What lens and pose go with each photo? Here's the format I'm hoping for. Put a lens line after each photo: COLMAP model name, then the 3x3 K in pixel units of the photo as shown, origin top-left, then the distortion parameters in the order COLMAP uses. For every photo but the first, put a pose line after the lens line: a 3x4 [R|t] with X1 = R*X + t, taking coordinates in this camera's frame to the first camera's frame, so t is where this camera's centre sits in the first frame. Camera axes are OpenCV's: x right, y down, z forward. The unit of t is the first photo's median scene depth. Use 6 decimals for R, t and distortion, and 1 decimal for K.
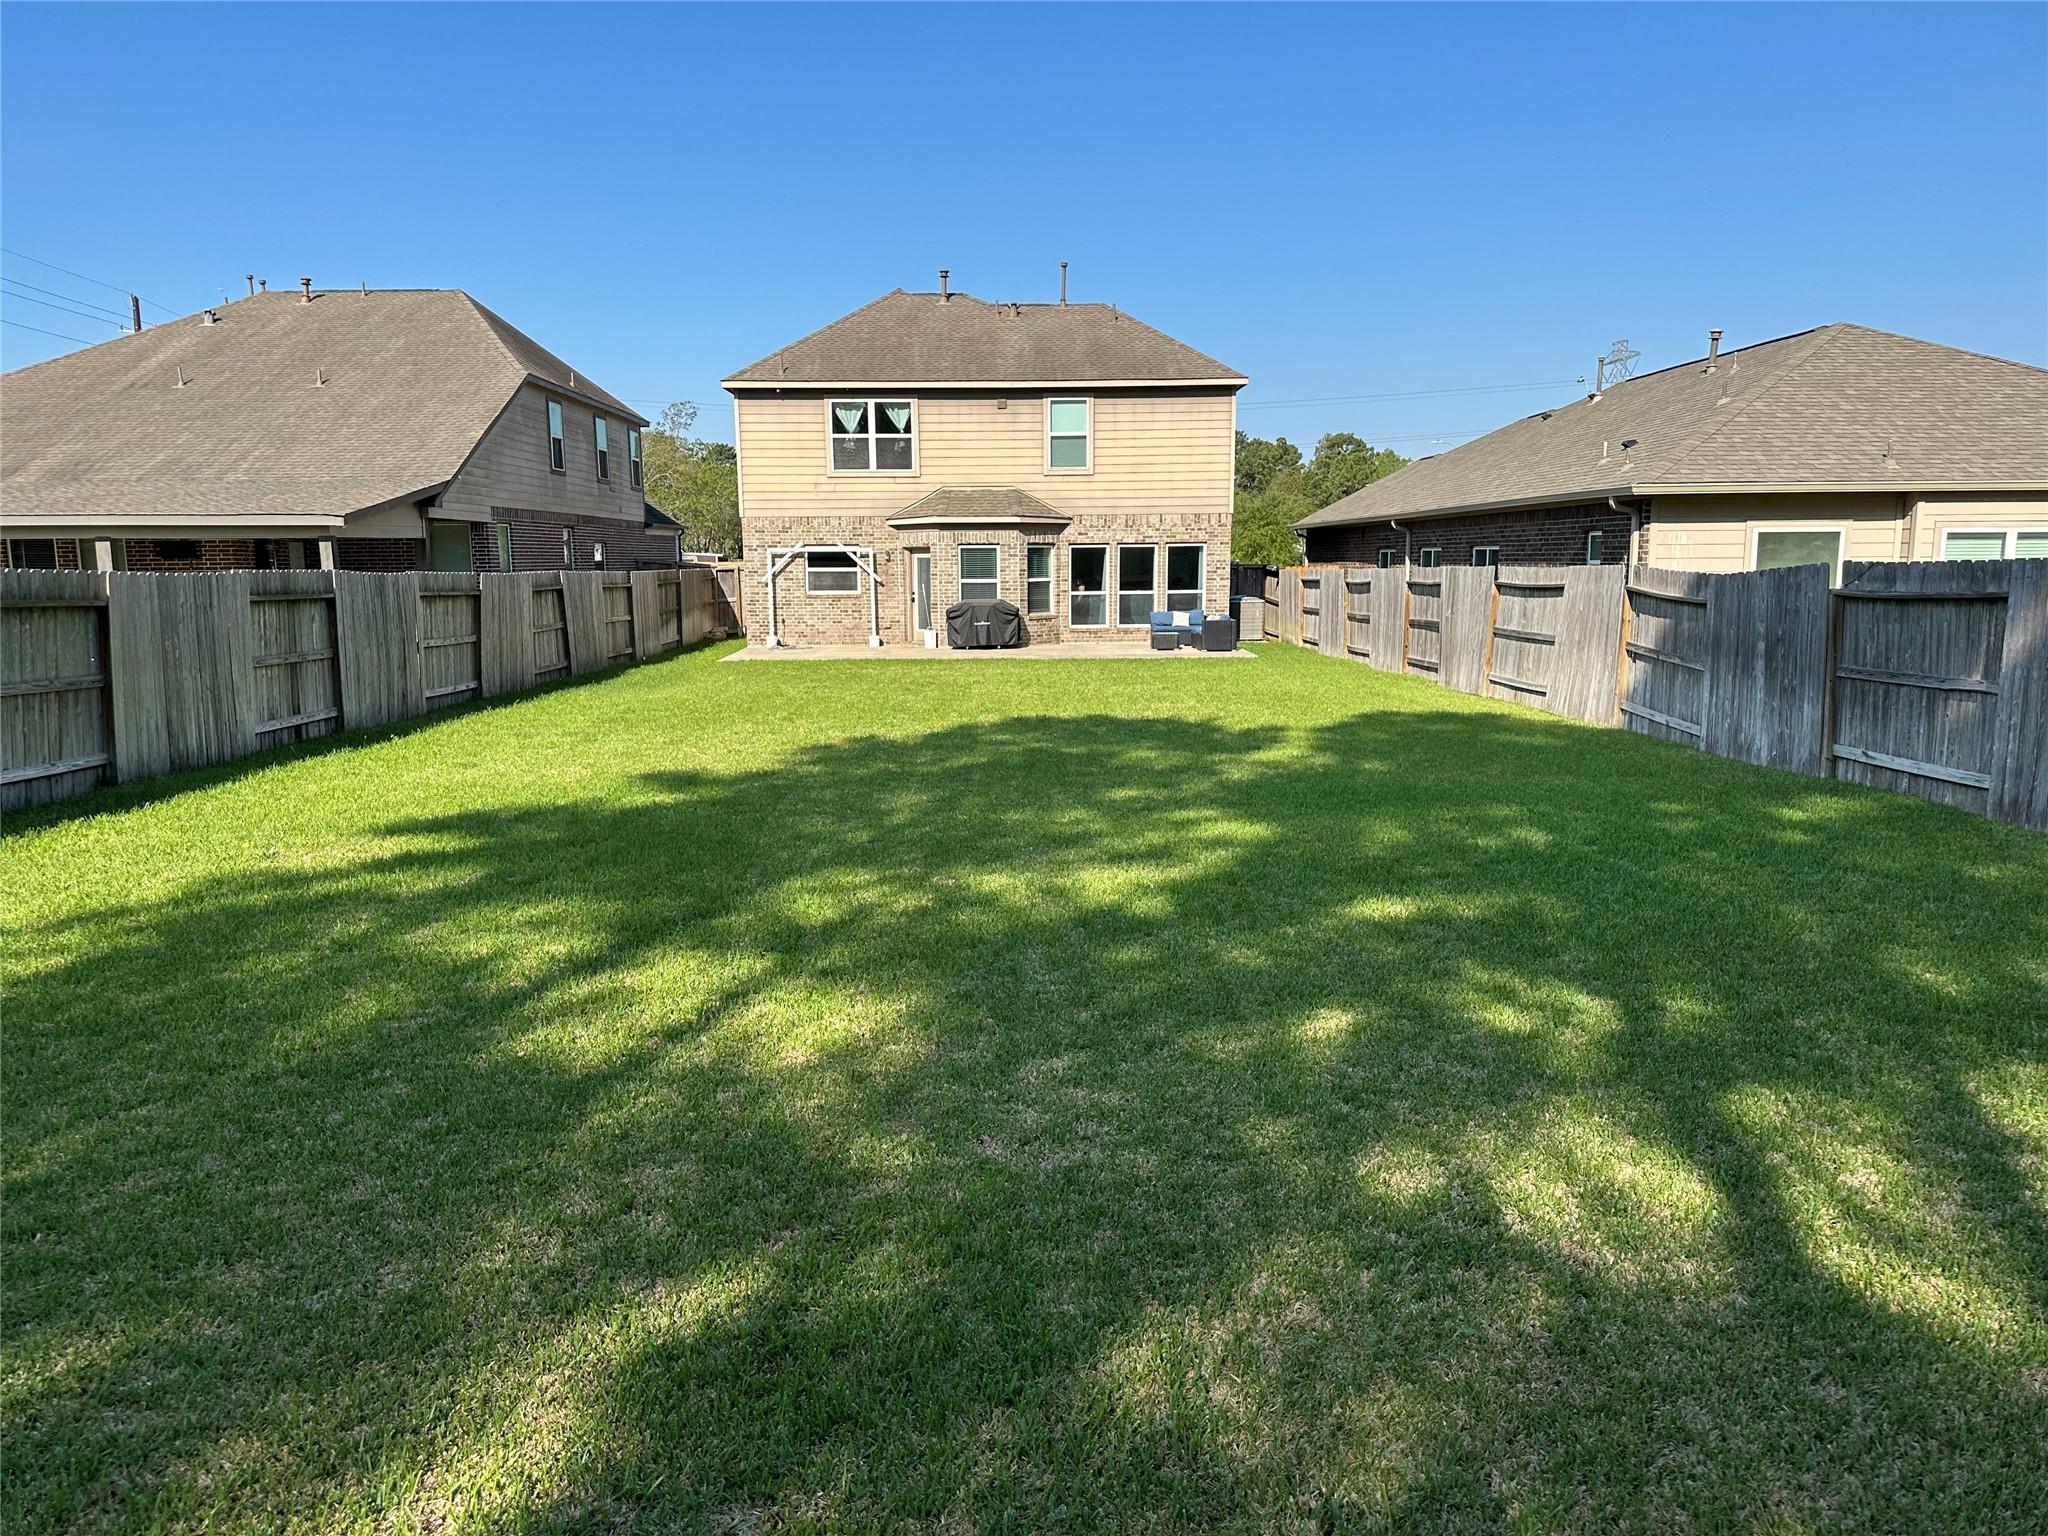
lens RADIAL K [[1432.5, 0, 1014.6], [0, 1432.5, 773.4], [0, 0, 1]] dist [0.195963, -0.000007]
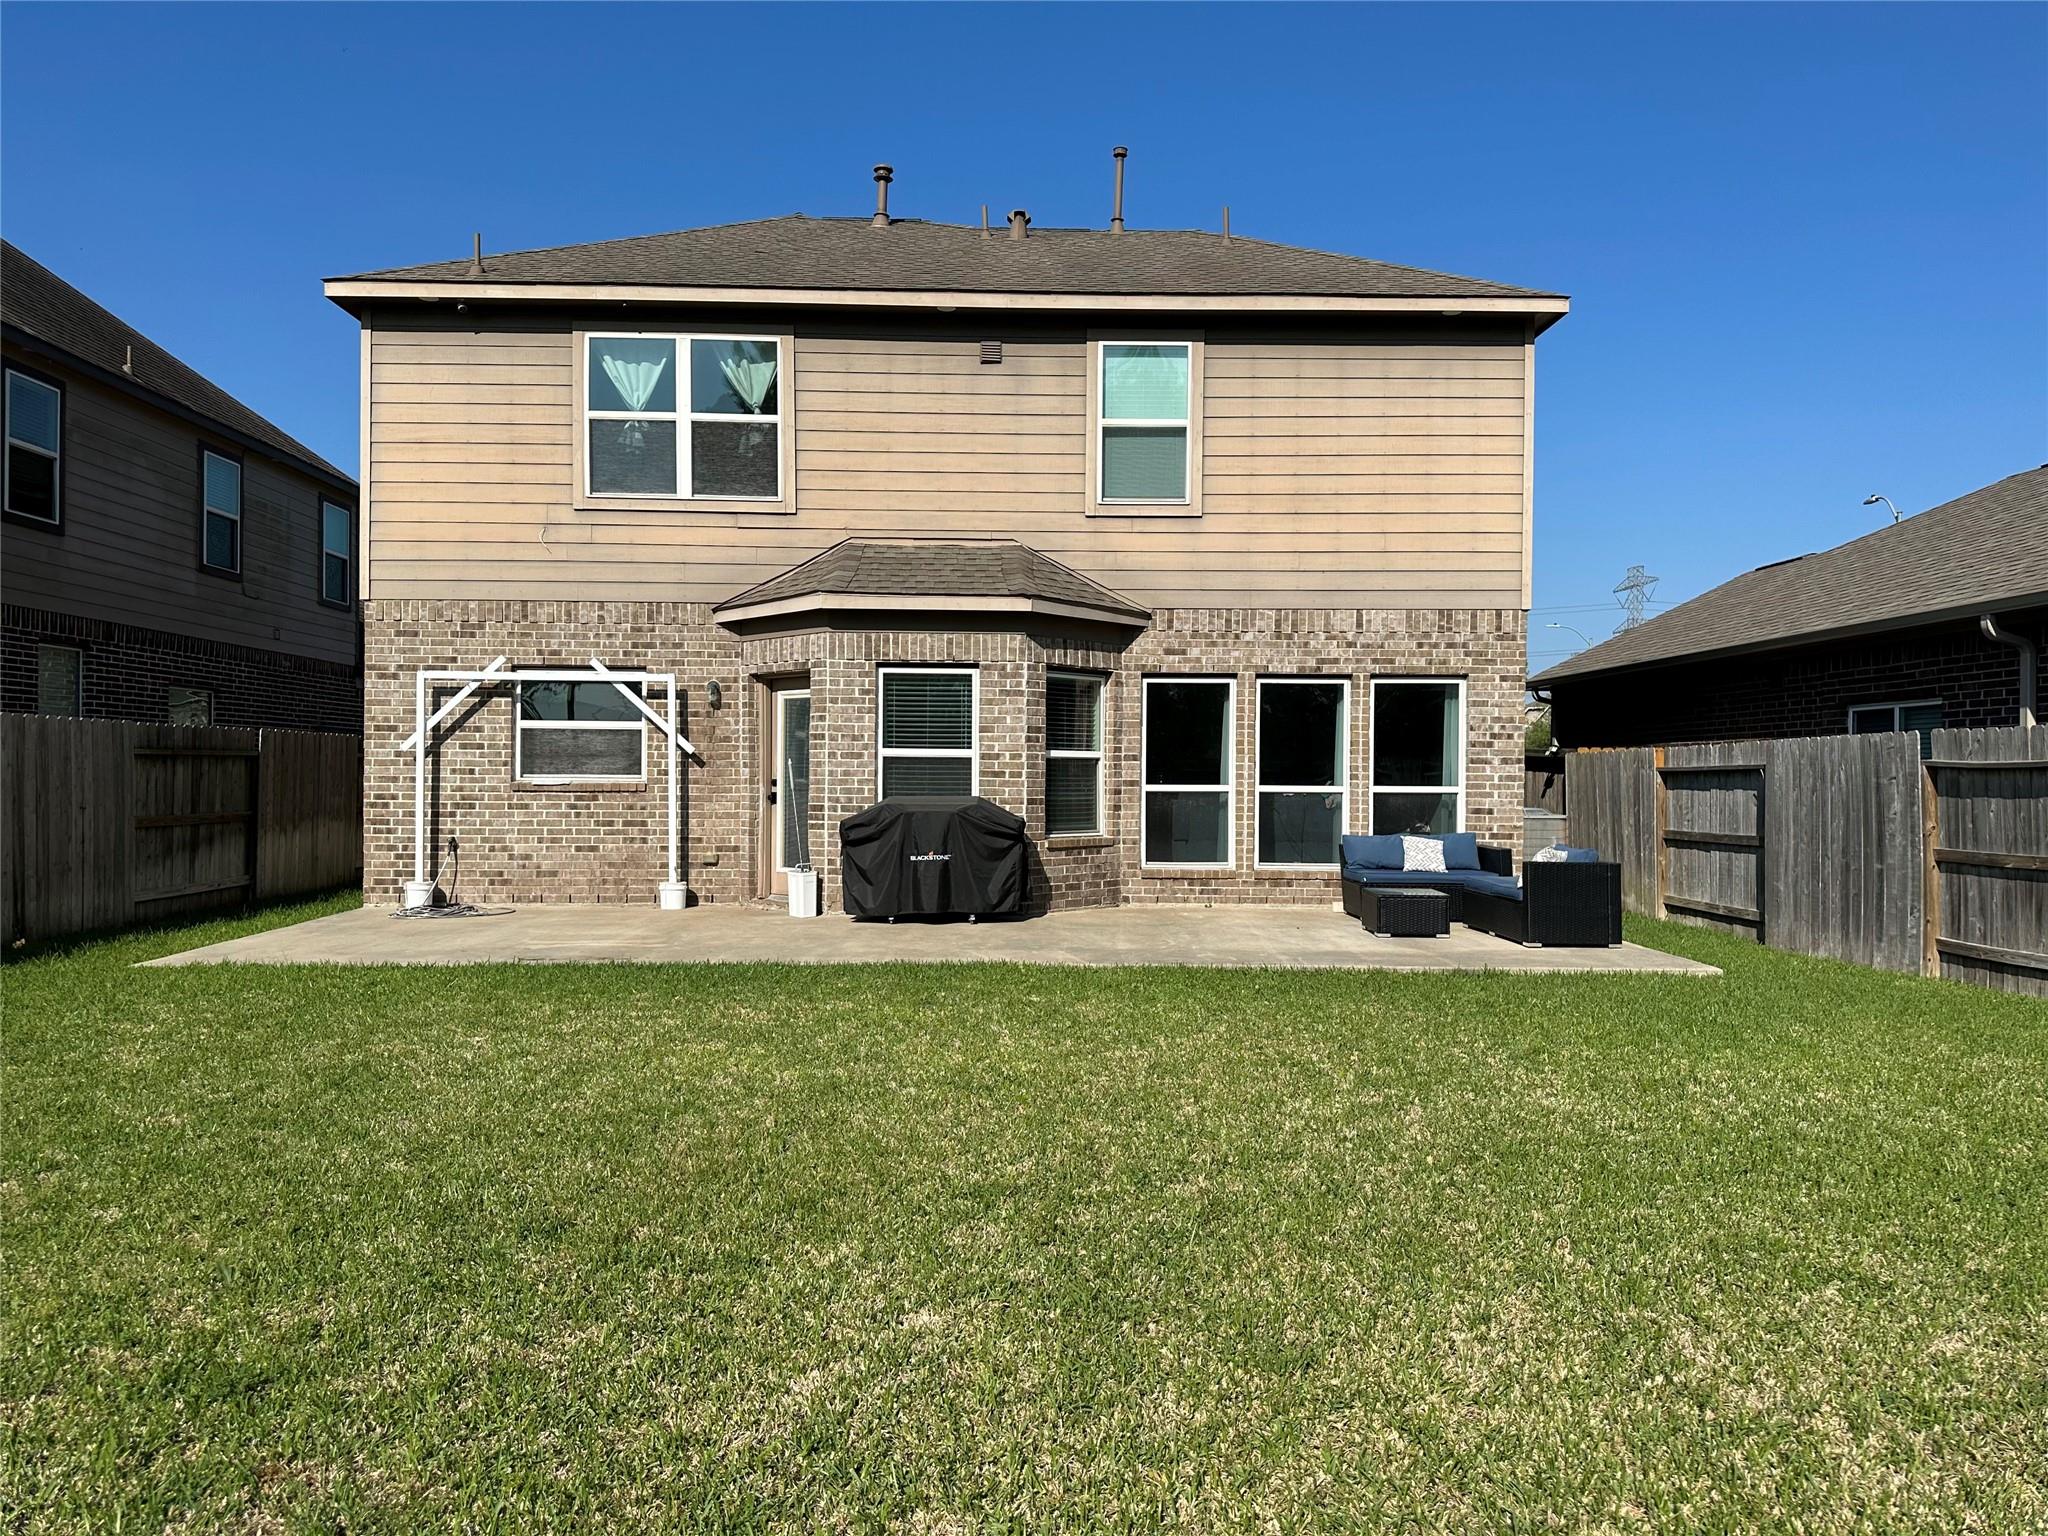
lens RADIAL K [[1441.5, 0, 1035.6], [0, 1441.5, 771.0], [0, 0, 1]] dist [0.067130, -0.085084]
pose [[0.999769, 0.014896, 0.015526, -0.000171], [-0.012377, 0.988410, -0.151300, -0.066511], [-0.017600, 0.151073, 0.988366, 0.589177]]
